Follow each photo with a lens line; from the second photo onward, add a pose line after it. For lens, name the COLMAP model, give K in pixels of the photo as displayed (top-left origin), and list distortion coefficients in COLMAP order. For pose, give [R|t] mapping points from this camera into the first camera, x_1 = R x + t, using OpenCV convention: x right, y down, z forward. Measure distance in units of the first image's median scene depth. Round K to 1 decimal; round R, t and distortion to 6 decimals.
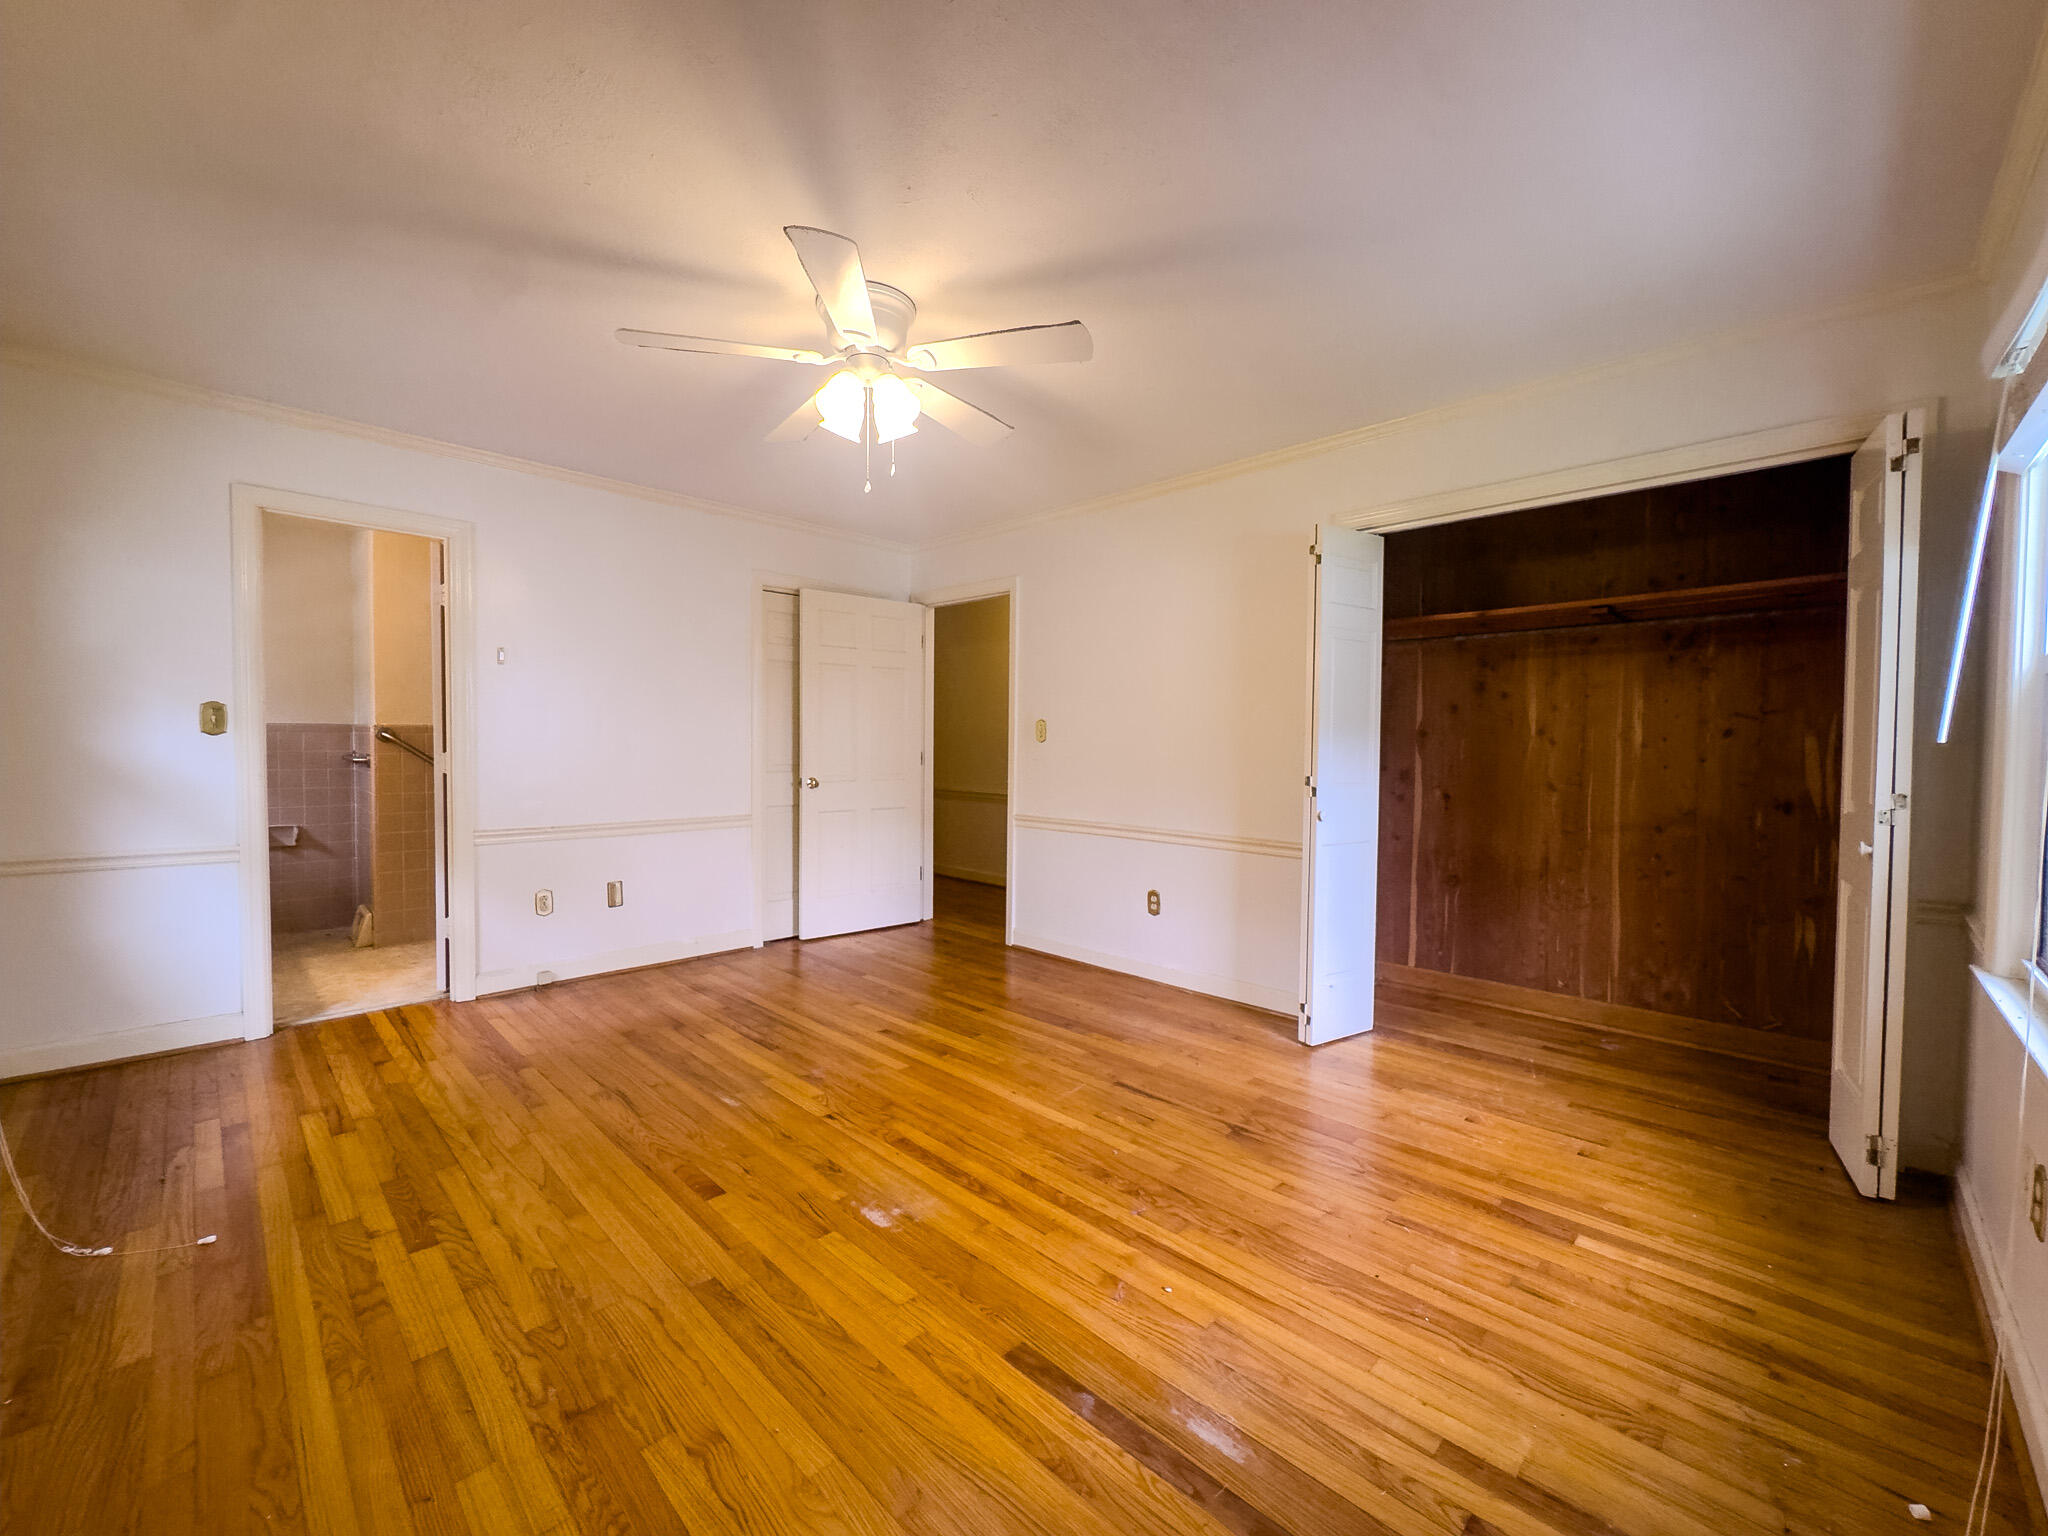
lens RADIAL K [[819.1, 0, 1022.7], [0, 819.1, 768.9], [0, 0, 1]] dist [0.001298, -0.000084]
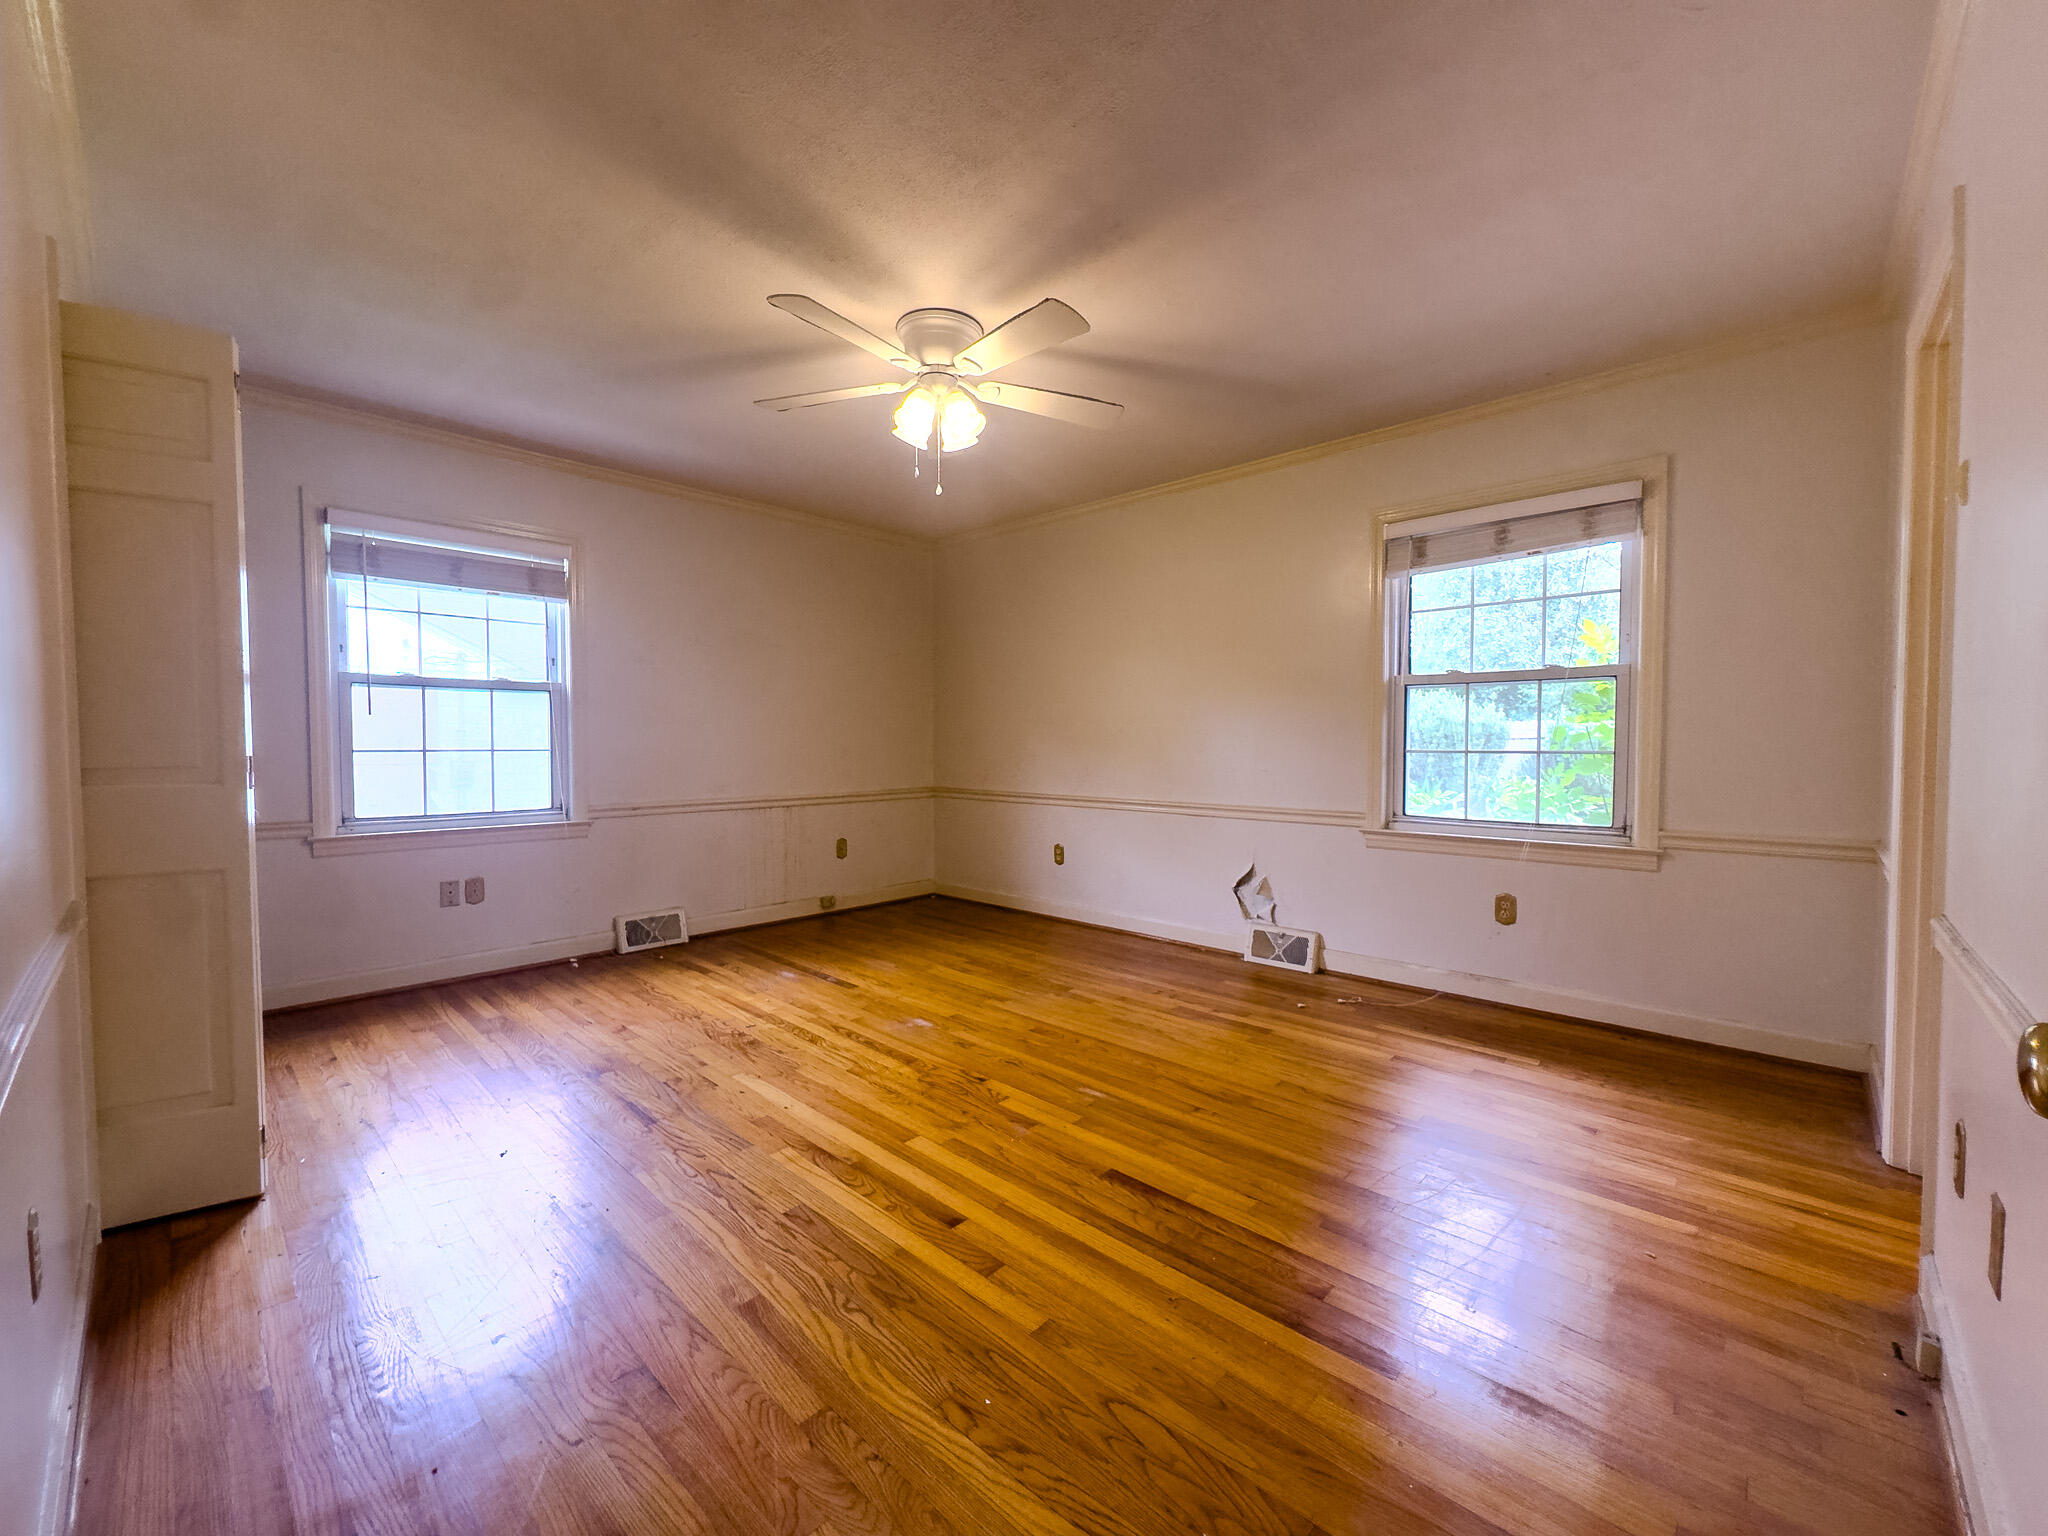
lens RADIAL K [[819.1, 0, 1024.3], [0, 819.1, 768.0], [0, 0, 1]] dist [0.001298, -0.000084]
pose [[-0.999752, -0.009131, -0.020317, -0.299010], [-0.010336, 0.998144, 0.060009, -0.028774], [0.019732, 0.060204, -0.997991, 2.251185]]
